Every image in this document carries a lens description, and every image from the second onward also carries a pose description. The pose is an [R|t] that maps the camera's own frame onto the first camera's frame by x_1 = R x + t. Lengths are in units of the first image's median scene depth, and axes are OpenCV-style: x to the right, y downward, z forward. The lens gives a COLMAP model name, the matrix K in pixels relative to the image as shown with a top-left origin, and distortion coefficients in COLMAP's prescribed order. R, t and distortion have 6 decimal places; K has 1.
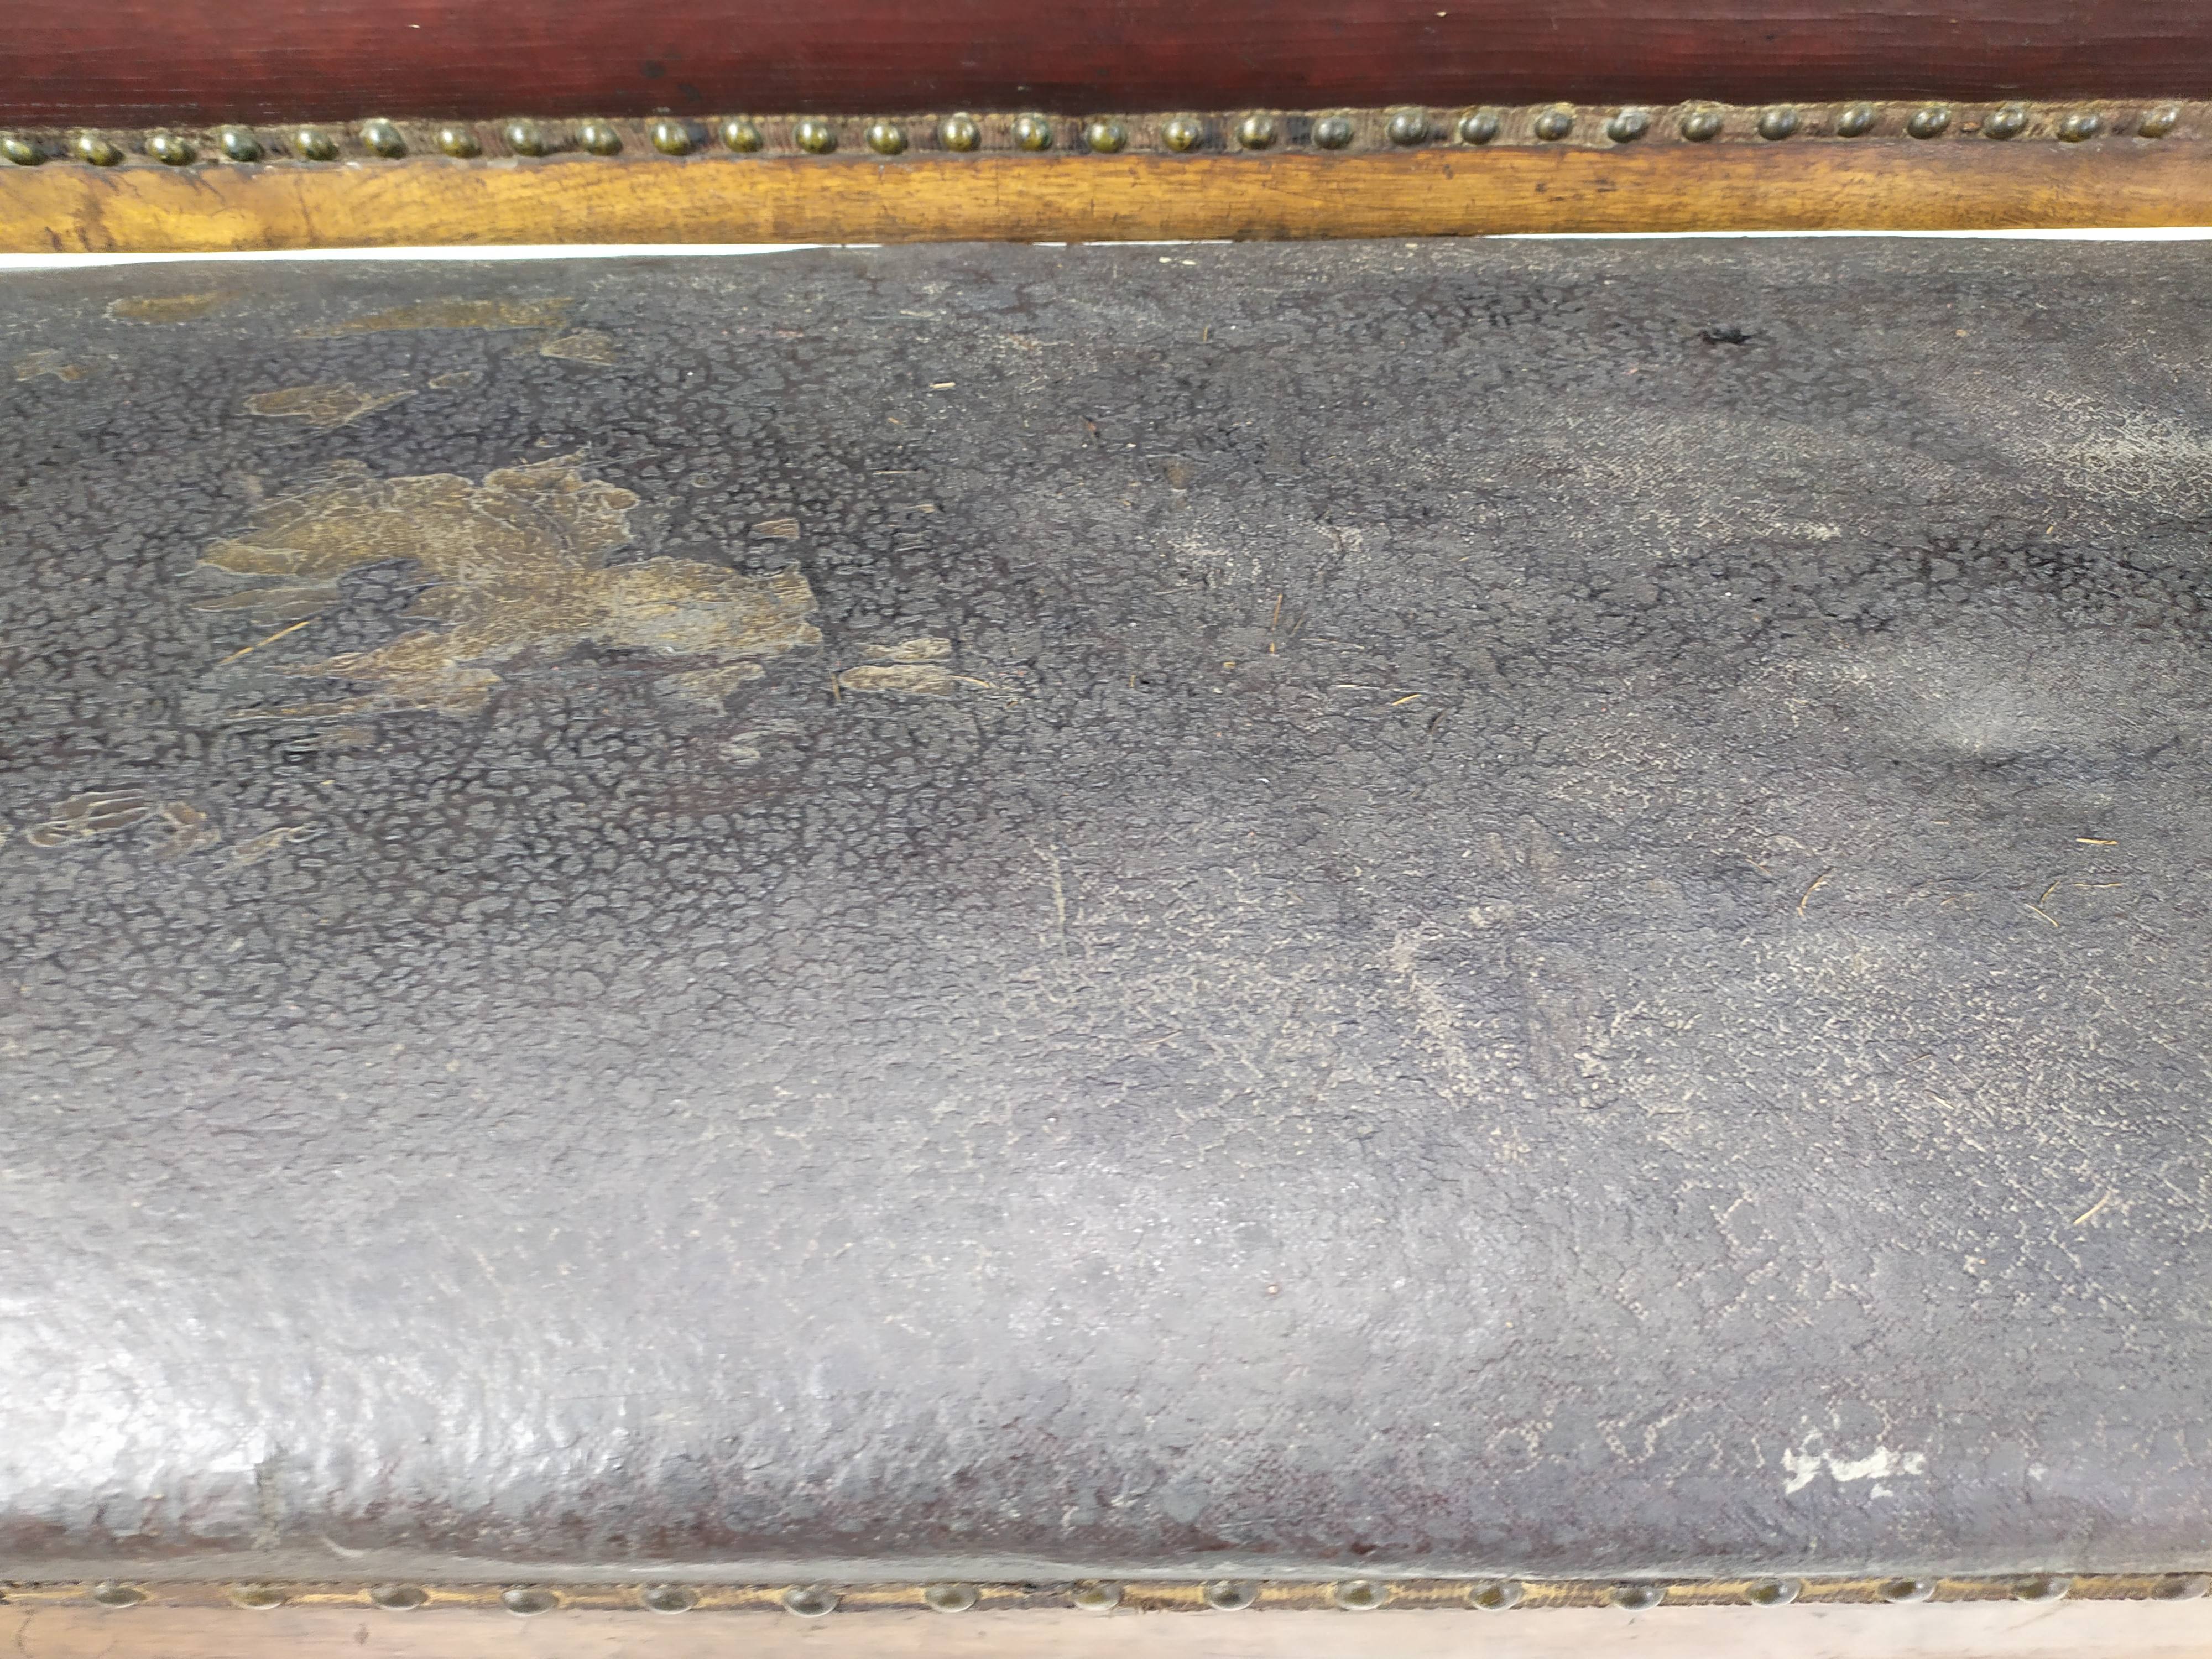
lens RADIAL K [[1677.8, 0, 1091.9], [0, 1677.8, 865.6], [0, 0, 1]] dist [0.036359, -0.047985]
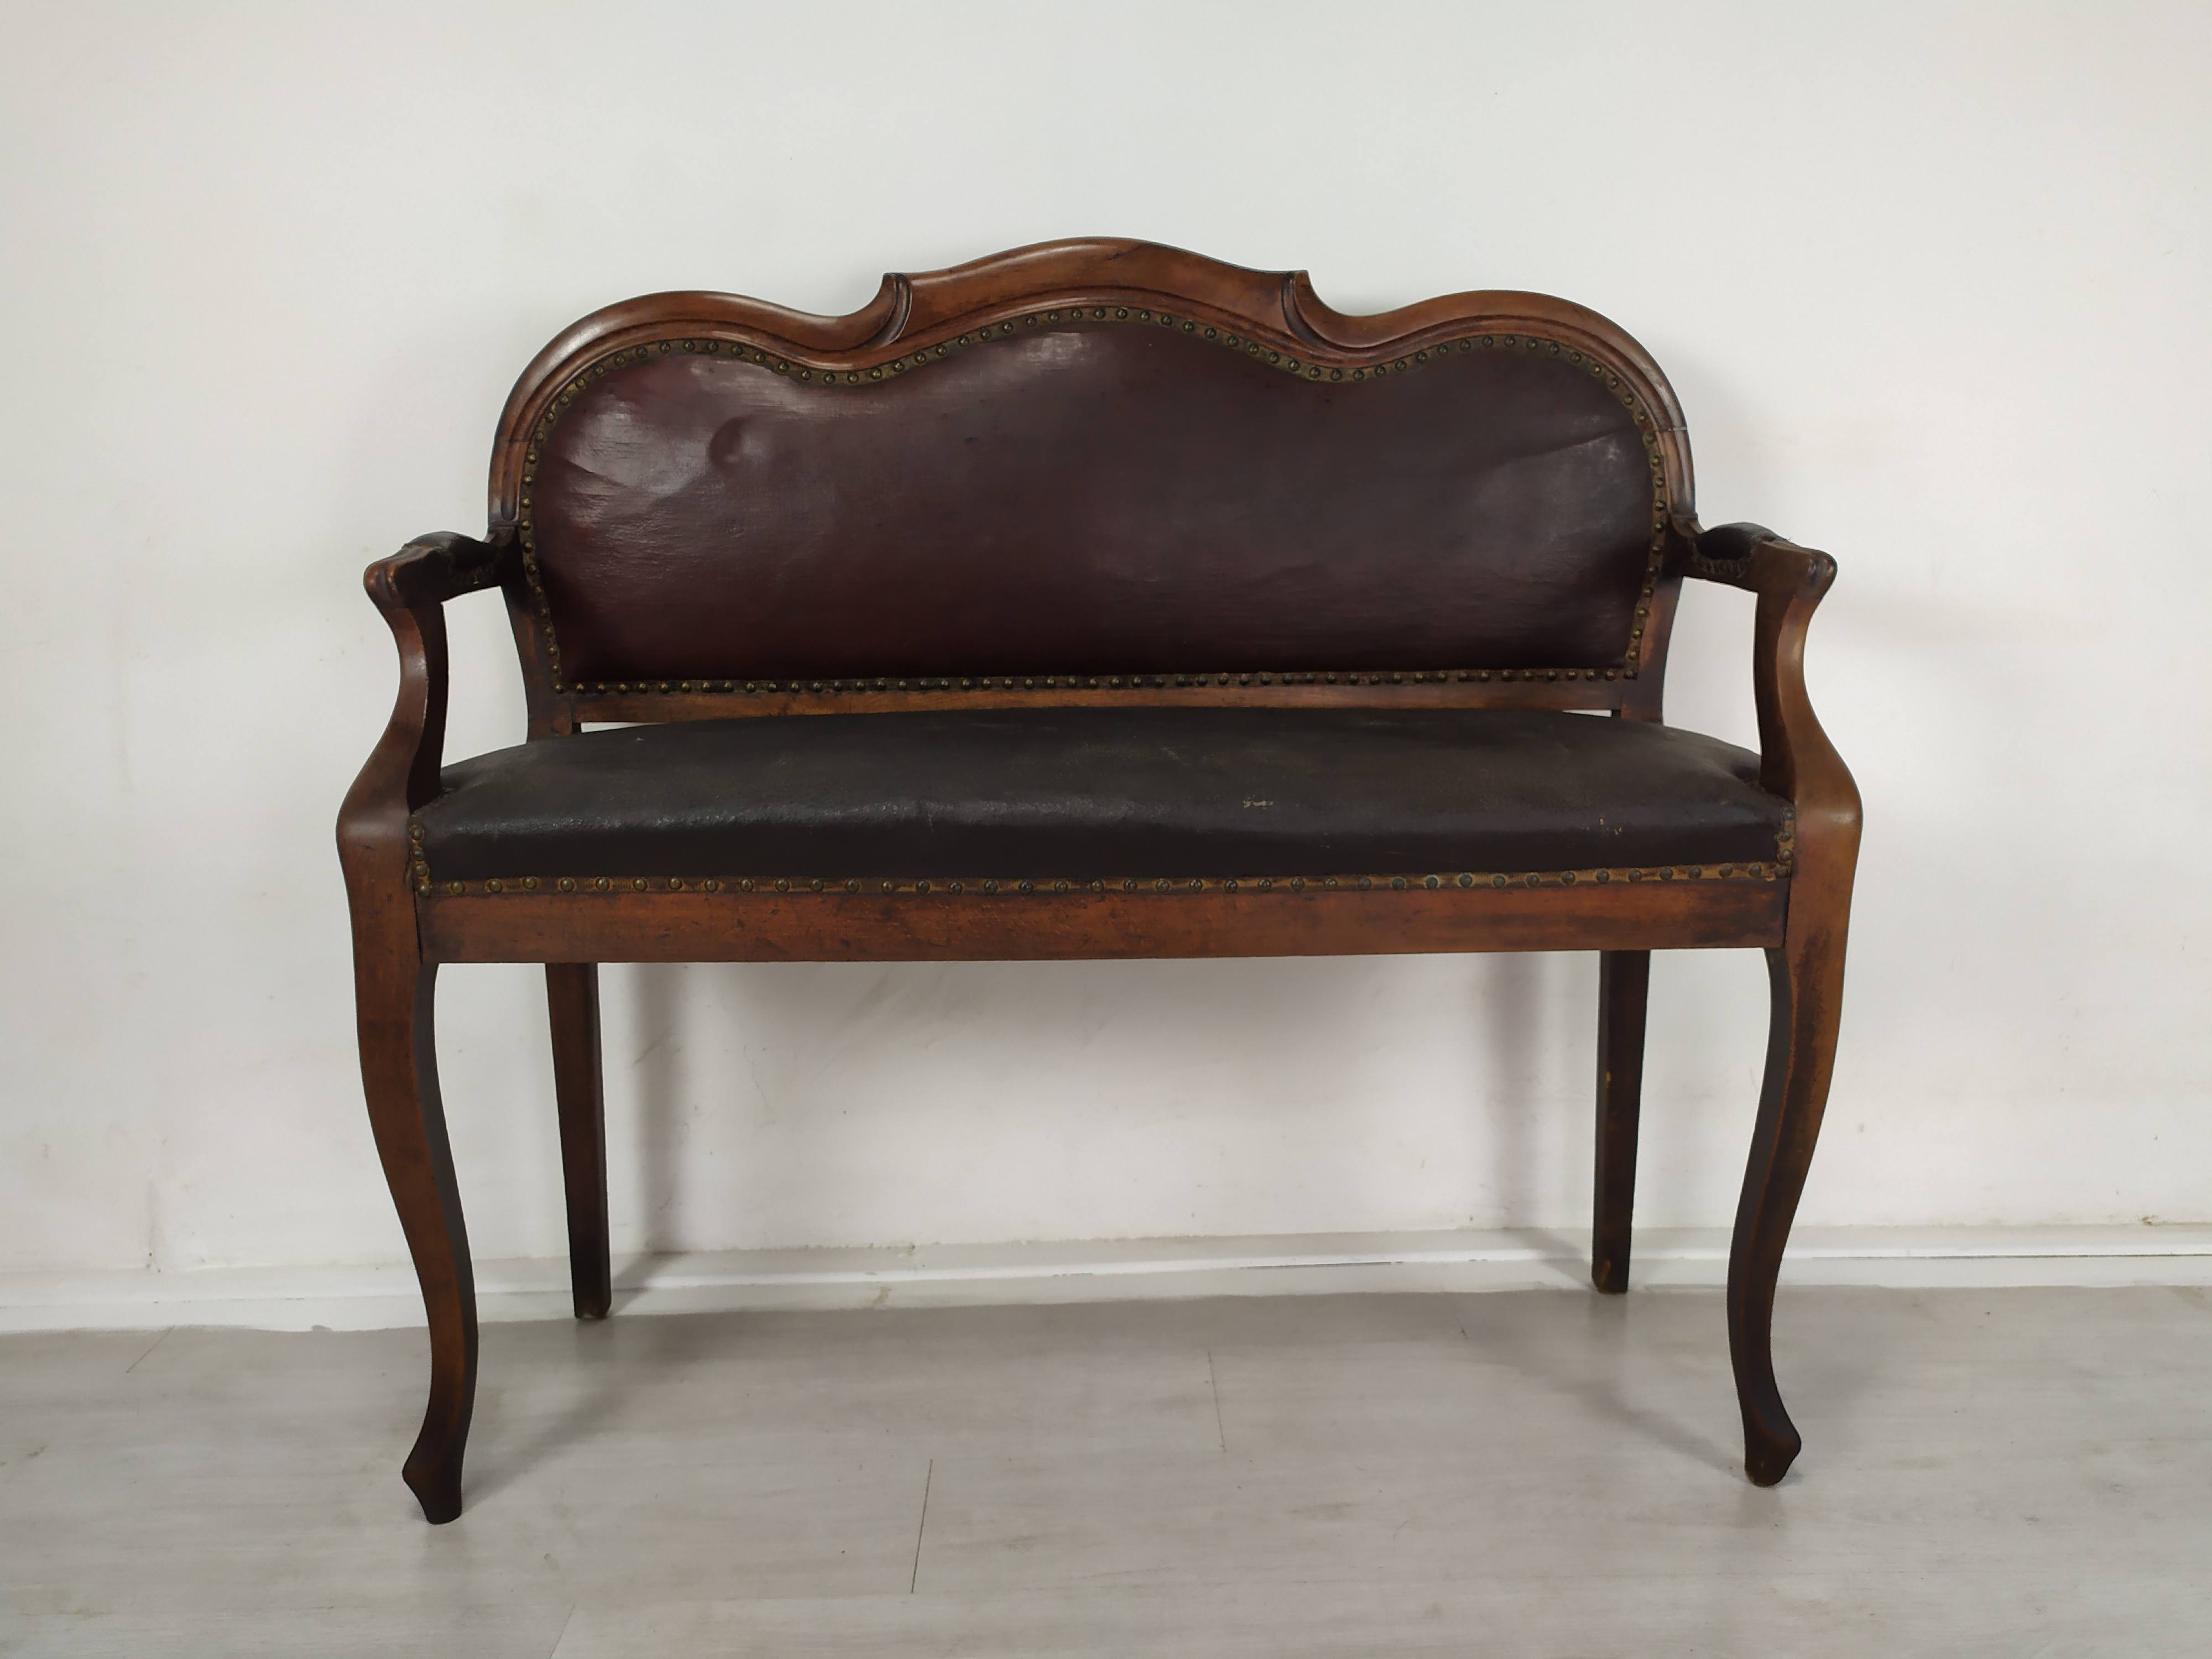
lens RADIAL K [[1677.8, 0, 1120.7], [0, 1677.8, 840.4], [0, 0, 1]] dist [0.036359, -0.047985]
pose [[0.999453, -0.004282, 0.032795, -0.059687], [0.022843, 0.806444, -0.590870, 2.188310], [-0.023917, 0.591296, 0.806100, -1.852332]]
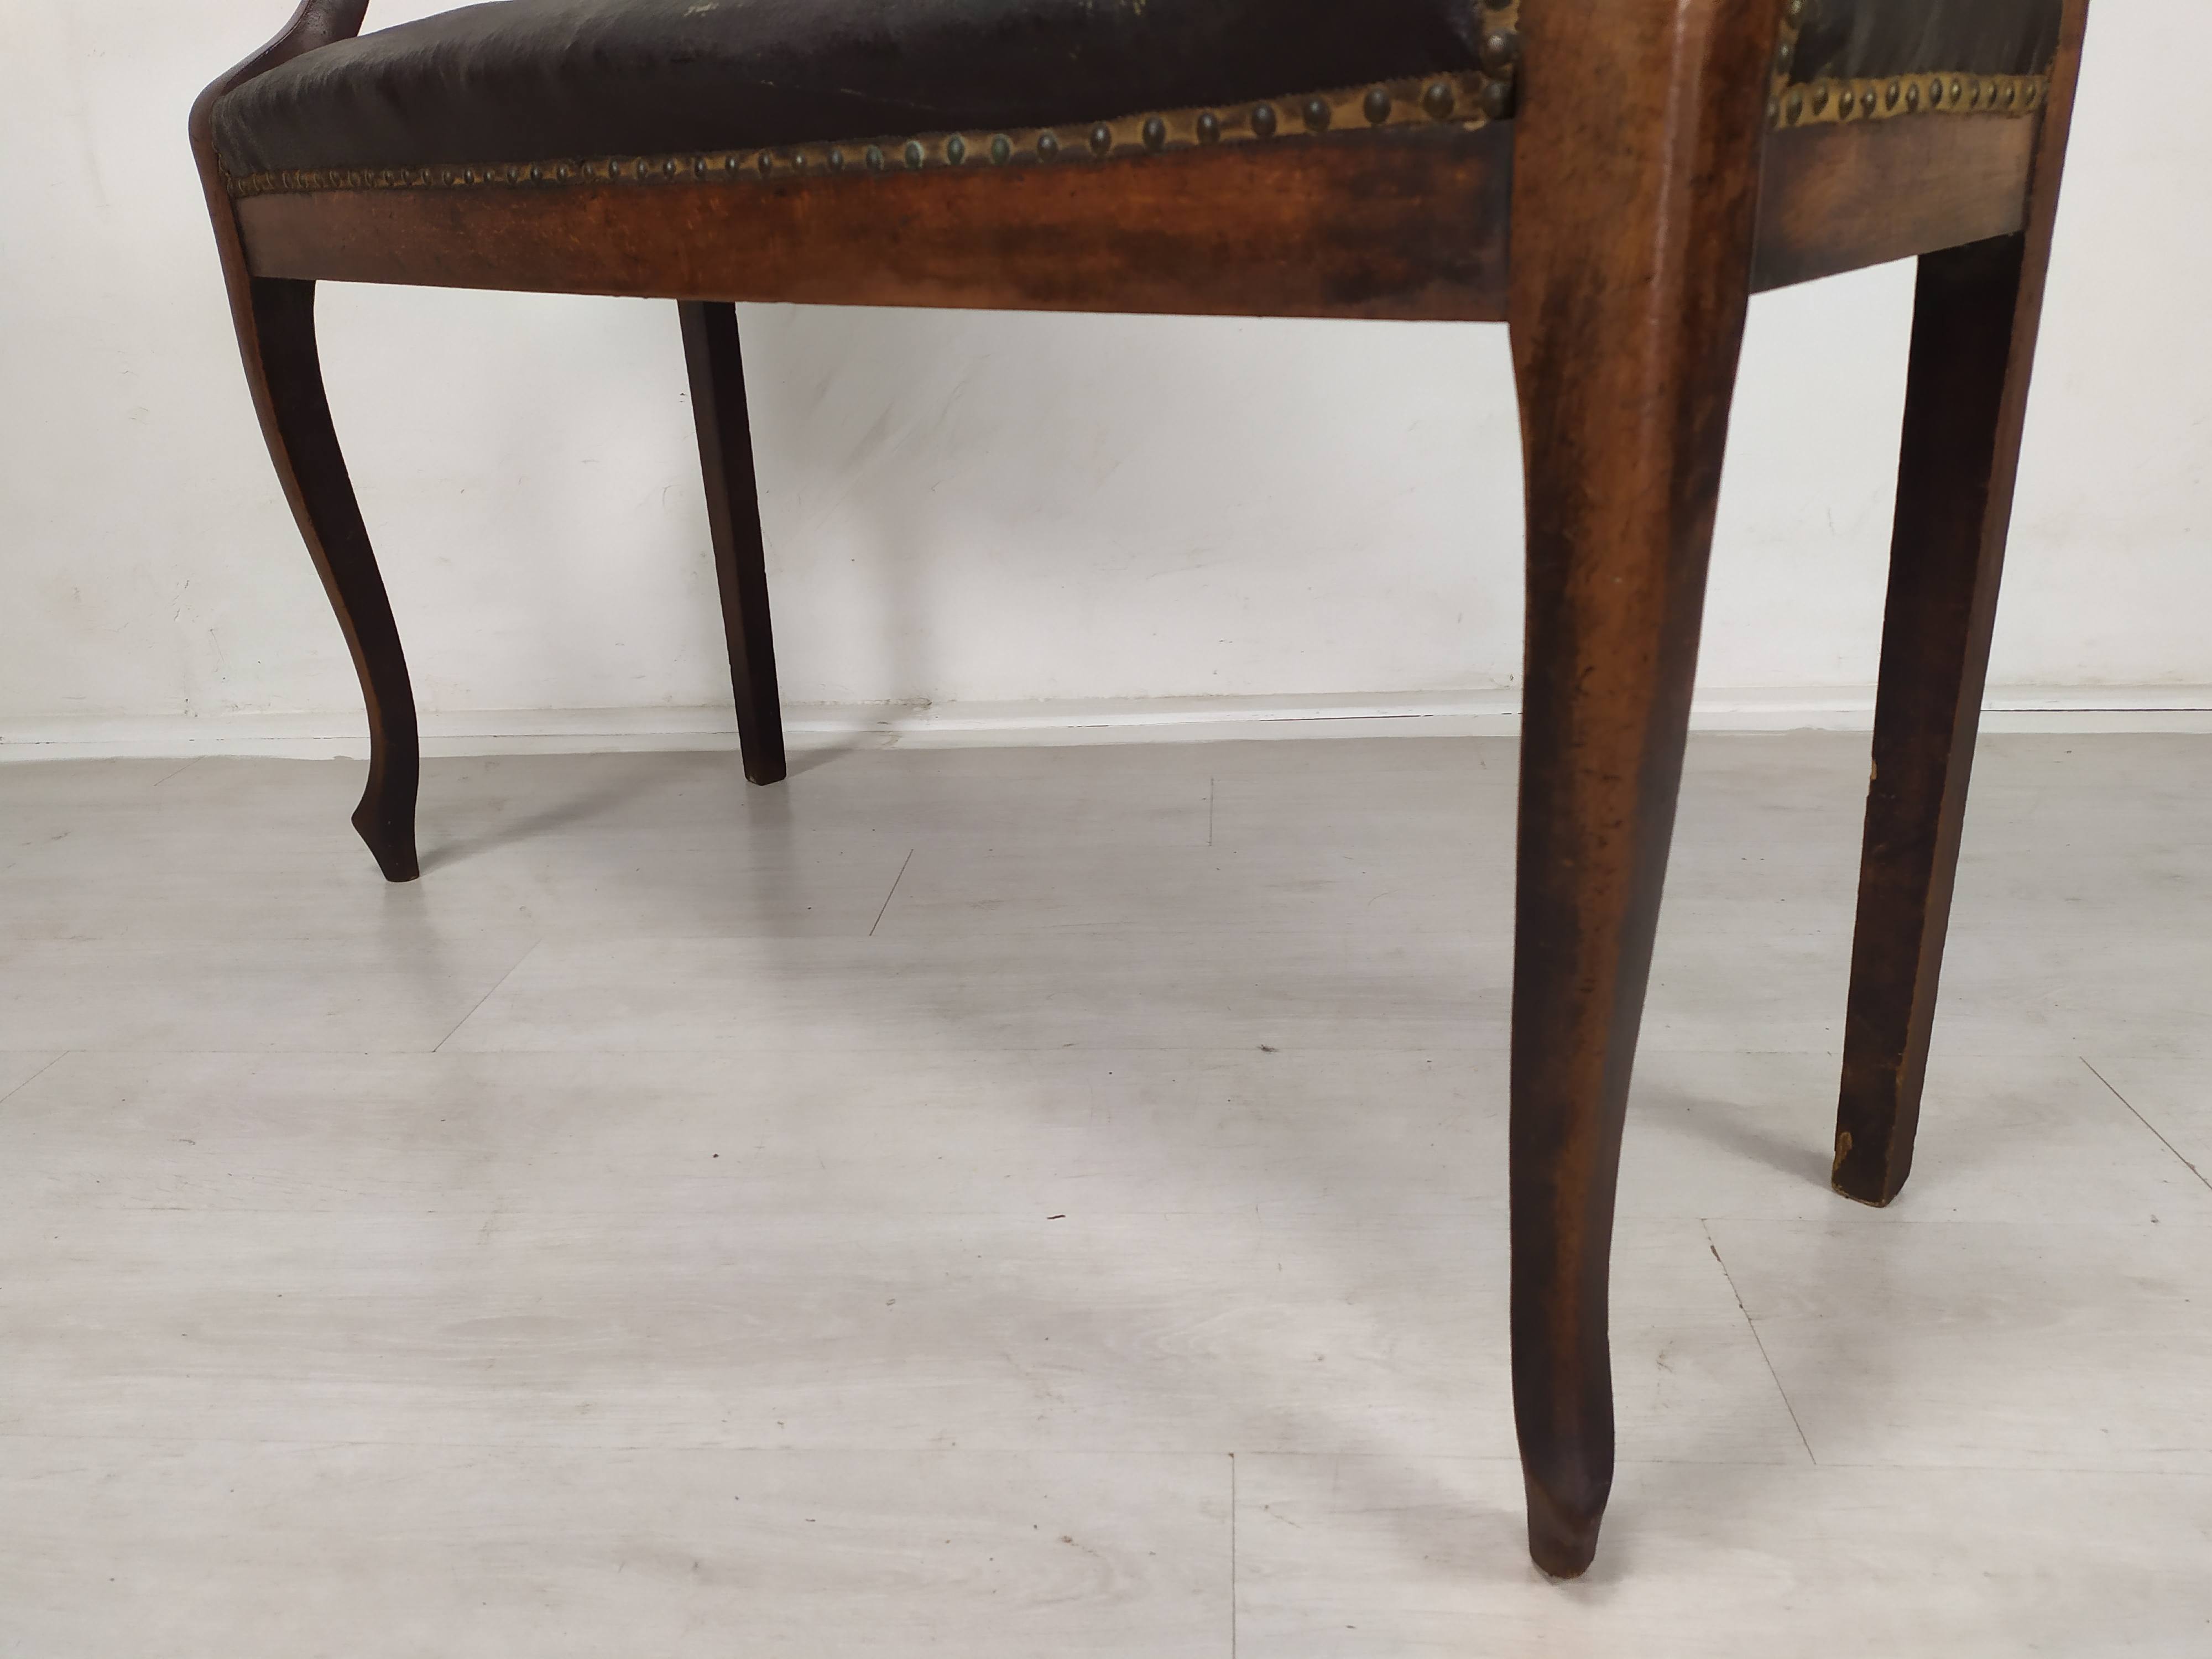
lens RADIAL K [[1677.8, 0, 1103.3], [0, 1677.8, 852.5], [0, 0, 1]] dist [0.036359, -0.047985]
pose [[0.701139, 0.246651, -0.669004, 2.096581], [-0.514018, 0.825101, -0.234507, 1.222800], [0.494155, 0.508302, 0.705294, 0.060864]]
